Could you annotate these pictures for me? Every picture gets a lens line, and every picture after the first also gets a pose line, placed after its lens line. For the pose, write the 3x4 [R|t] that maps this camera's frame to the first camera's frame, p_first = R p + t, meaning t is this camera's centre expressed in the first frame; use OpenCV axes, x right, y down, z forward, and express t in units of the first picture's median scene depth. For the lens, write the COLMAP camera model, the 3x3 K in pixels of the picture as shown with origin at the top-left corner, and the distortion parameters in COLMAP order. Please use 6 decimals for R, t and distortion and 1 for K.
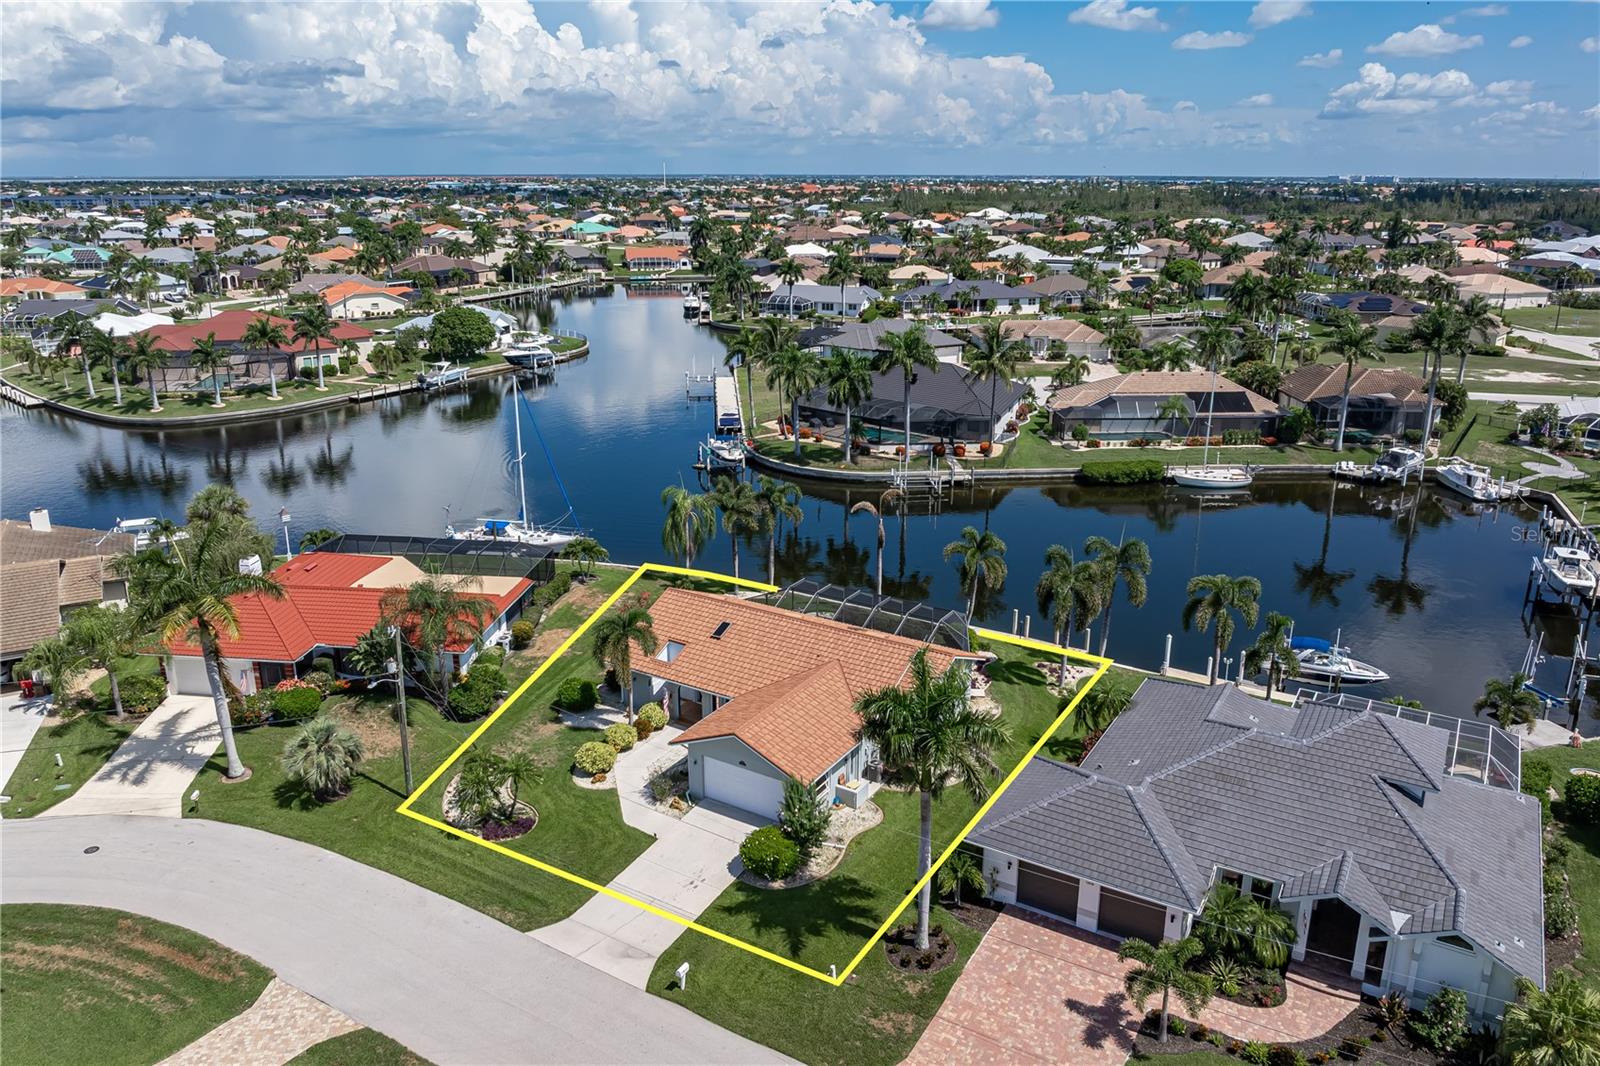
lens RADIAL K [[1121.4, 0, 800.2], [0, 1121.4, 514.9], [0, 0, 1]] dist [-0.028620, 0.017335]
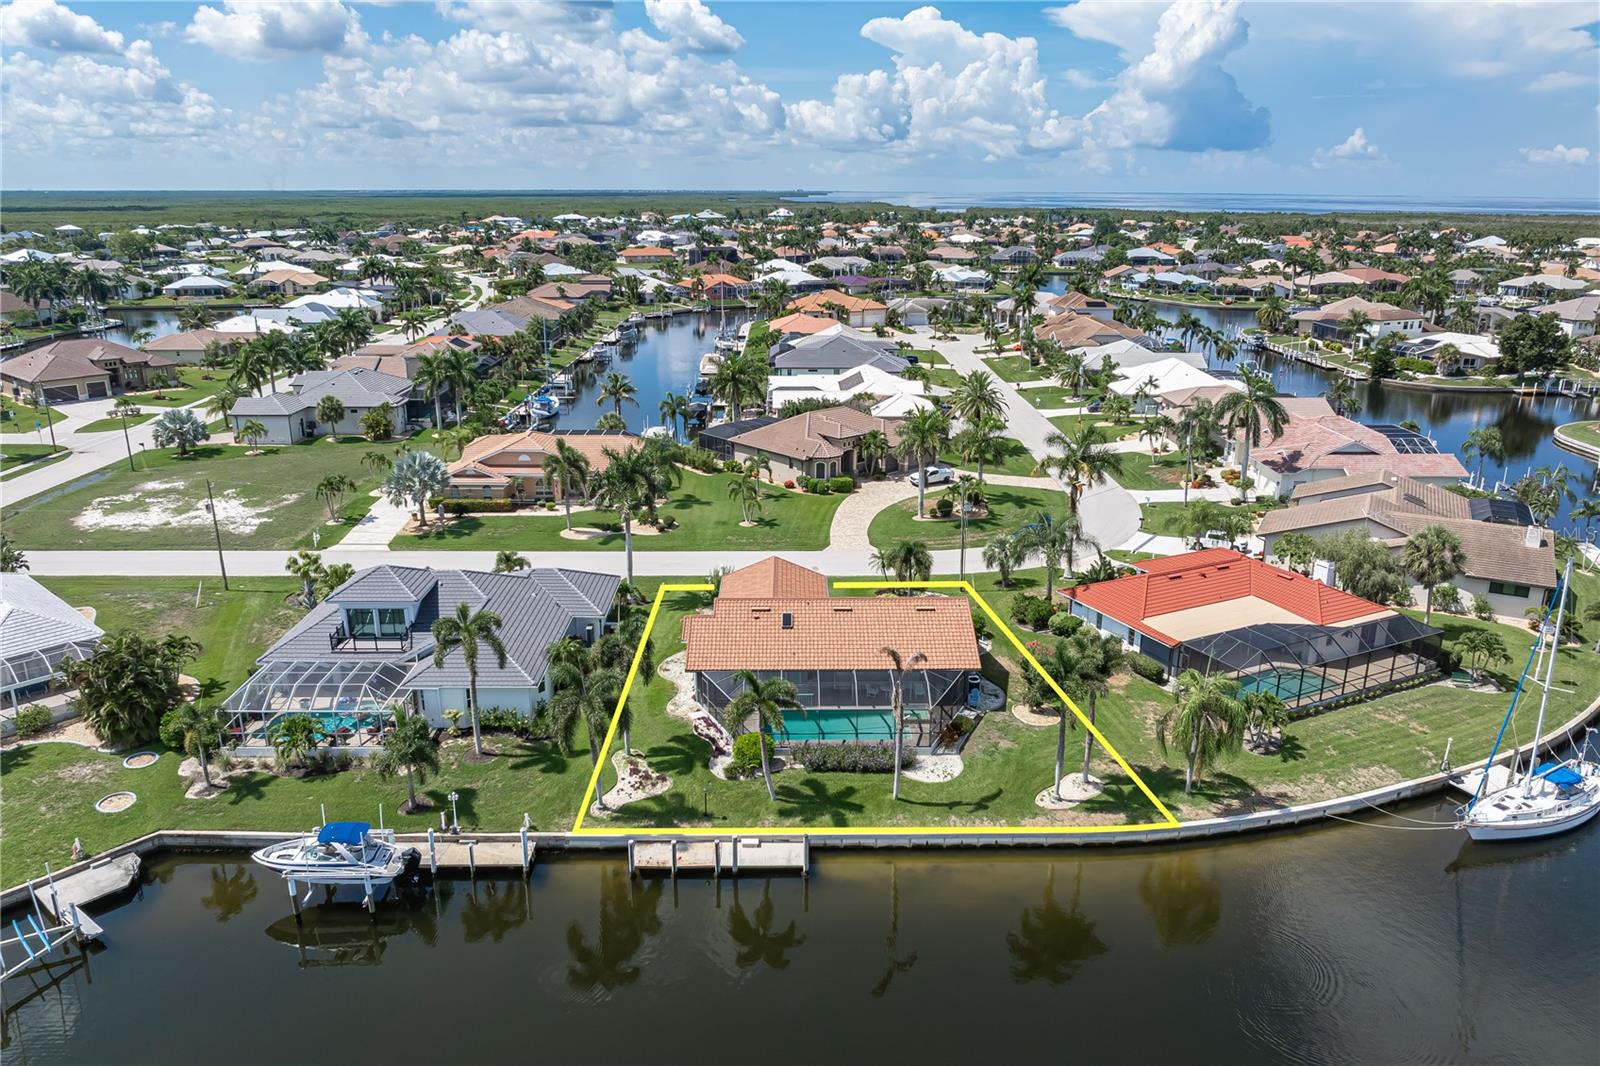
lens RADIAL K [[1126.9, 0, 803.7], [0, 1126.9, 519.9], [0, 0, 1]] dist [-0.033441, 0.022375]
pose [[-0.843062, 0.147607, -0.517164, 0.315783], [-0.160412, 0.848817, 0.503764, -0.290289], [0.513337, 0.507663, -0.691927, 0.902283]]
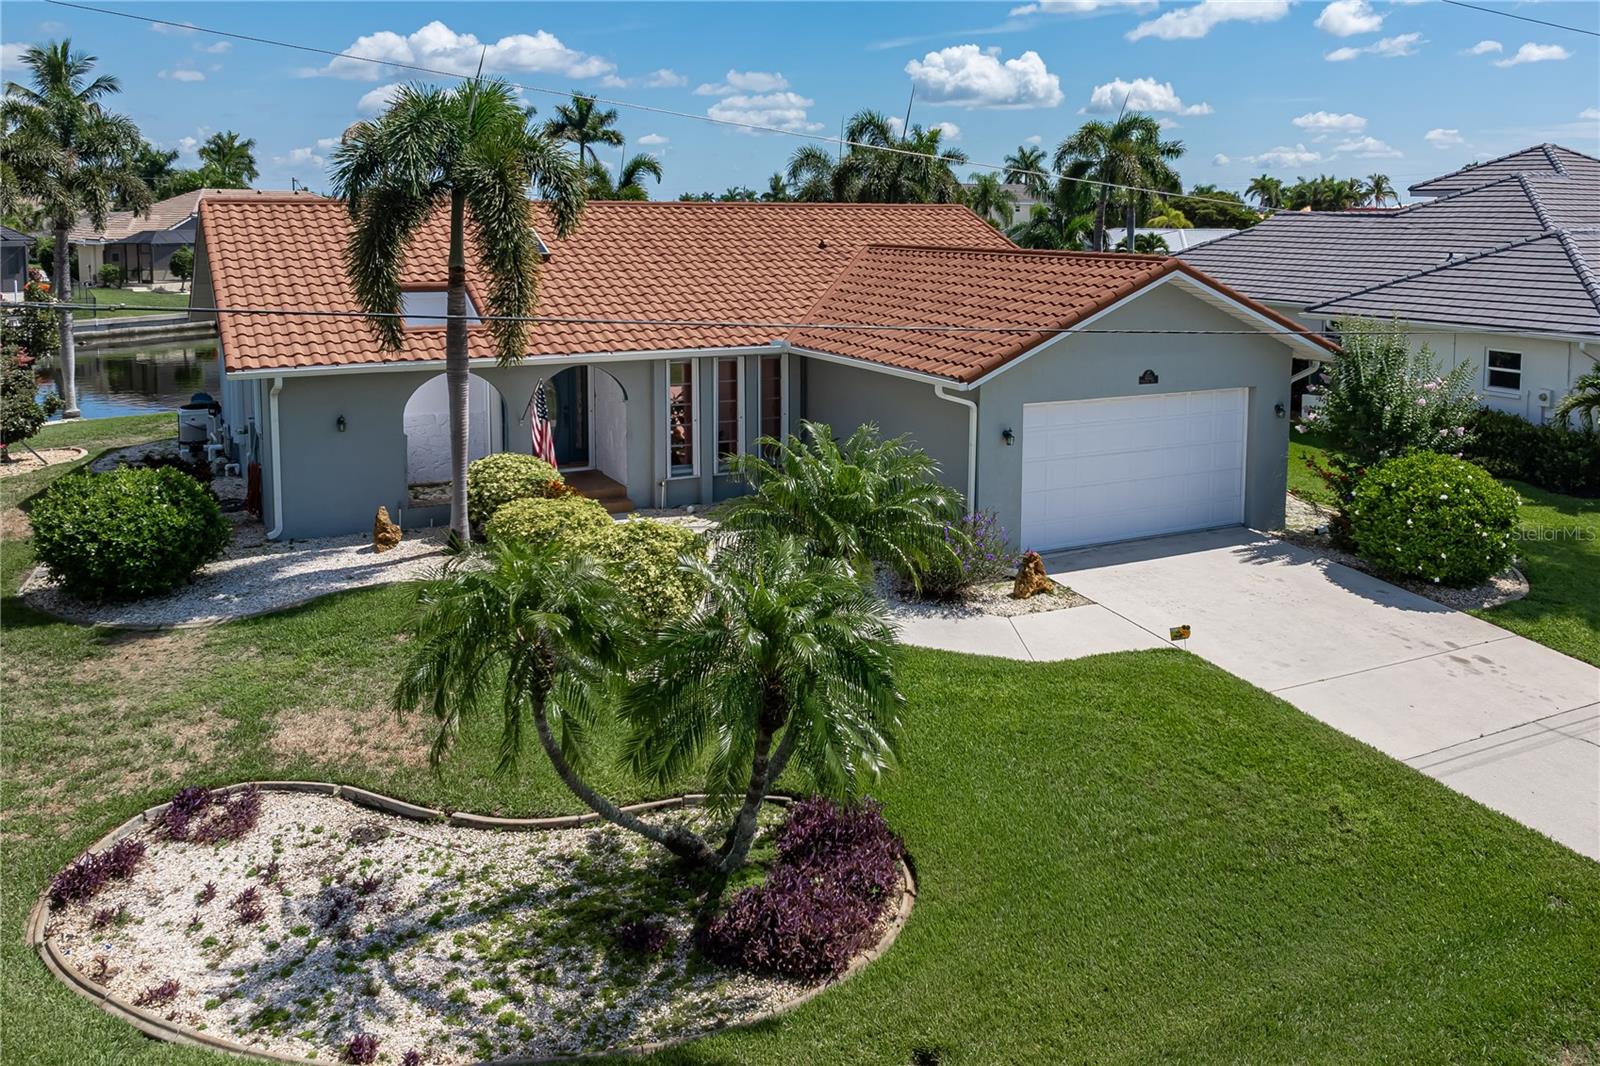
lens RADIAL K [[1338.2, 0, 847.2], [0, 1338.2, 370.5], [0, 0, 1]] dist [-0.030425, -0.000242]
pose [[0.492283, -0.097579, 0.864948, -0.189682], [0.248012, 0.968231, -0.031925, 0.090646], [-0.834354, 0.230234, 0.500844, 0.377618]]
